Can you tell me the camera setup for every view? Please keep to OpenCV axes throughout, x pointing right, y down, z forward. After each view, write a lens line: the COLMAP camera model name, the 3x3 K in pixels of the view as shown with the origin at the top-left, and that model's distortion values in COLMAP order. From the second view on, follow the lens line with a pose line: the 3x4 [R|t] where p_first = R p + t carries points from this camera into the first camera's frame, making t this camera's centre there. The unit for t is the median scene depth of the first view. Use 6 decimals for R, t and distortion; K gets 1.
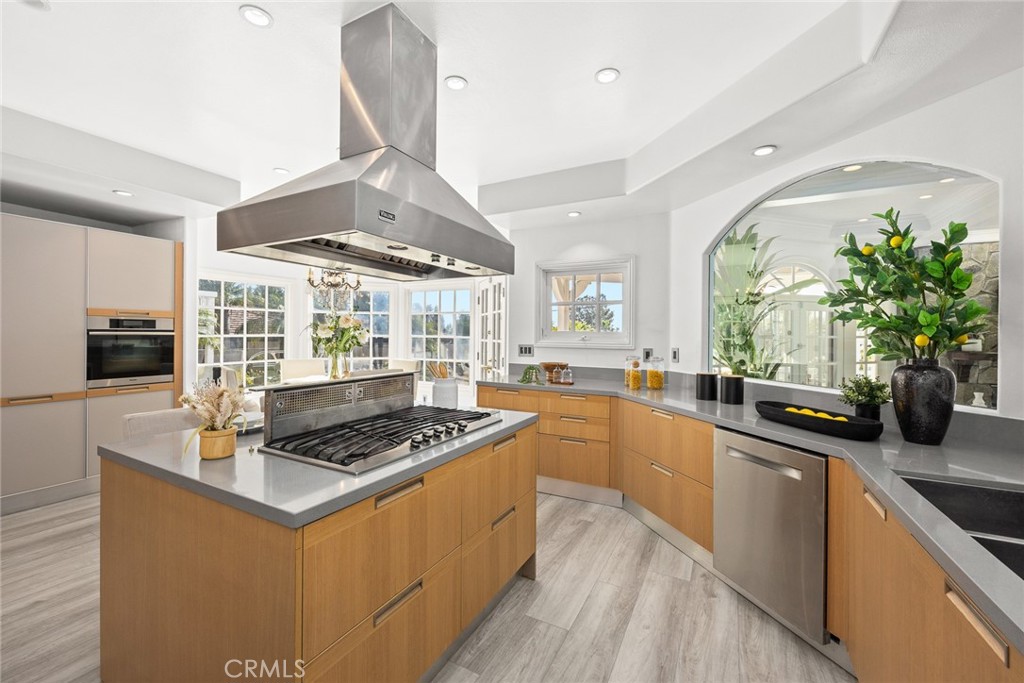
lens RADIAL K [[414.3, 0, 509.8], [0, 414.3, 343.0], [0, 0, 1]] dist [0.000844, 0.000182]
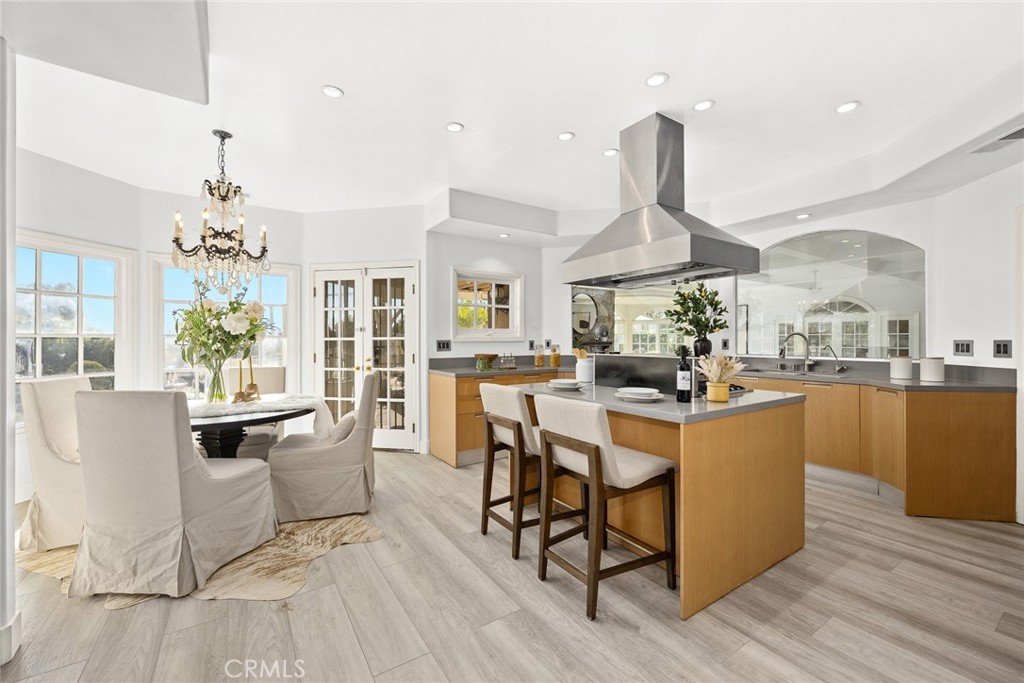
lens RADIAL K [[415.0, 0, 513.5], [0, 415.0, 335.1], [0, 0, 1]] dist [0.000978, 0.000159]
pose [[0.468991, -0.020817, 0.882957, -0.832242], [0.014186, 0.999771, 0.016036, -0.024483], [-0.883089, 0.005005, 0.469179, 0.338237]]
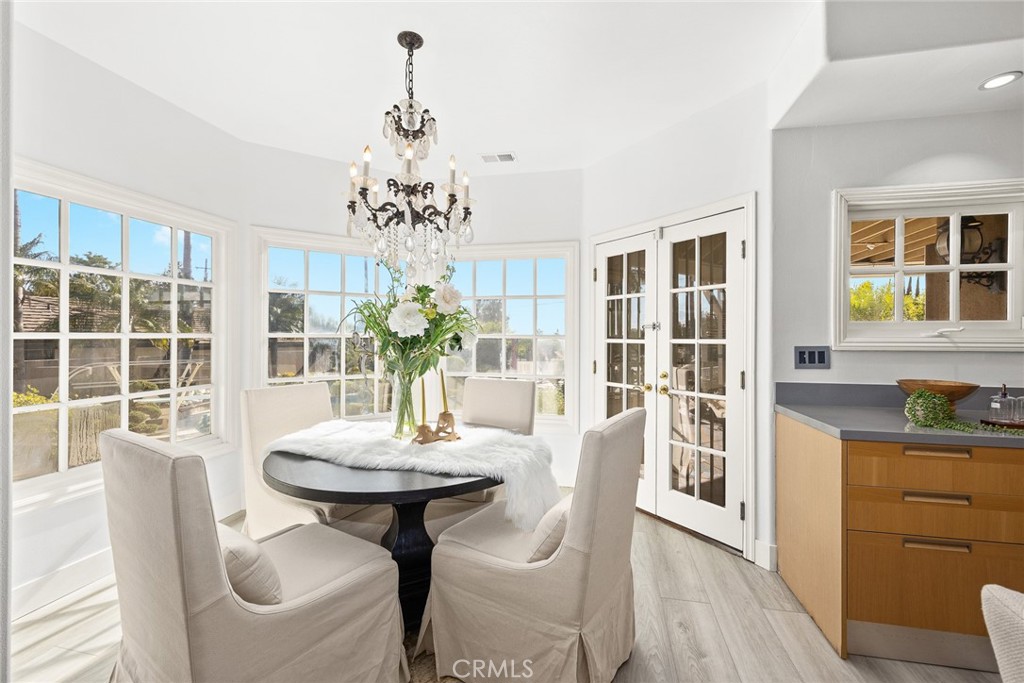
lens RADIAL K [[415.0, 0, 513.5], [0, 415.0, 335.1], [0, 0, 1]] dist [0.000978, 0.000159]
pose [[0.962875, -0.023470, 0.268926, -0.476065], [0.022155, 0.999723, 0.007921, -0.023772], [-0.269038, -0.001669, 0.963128, 0.595488]]
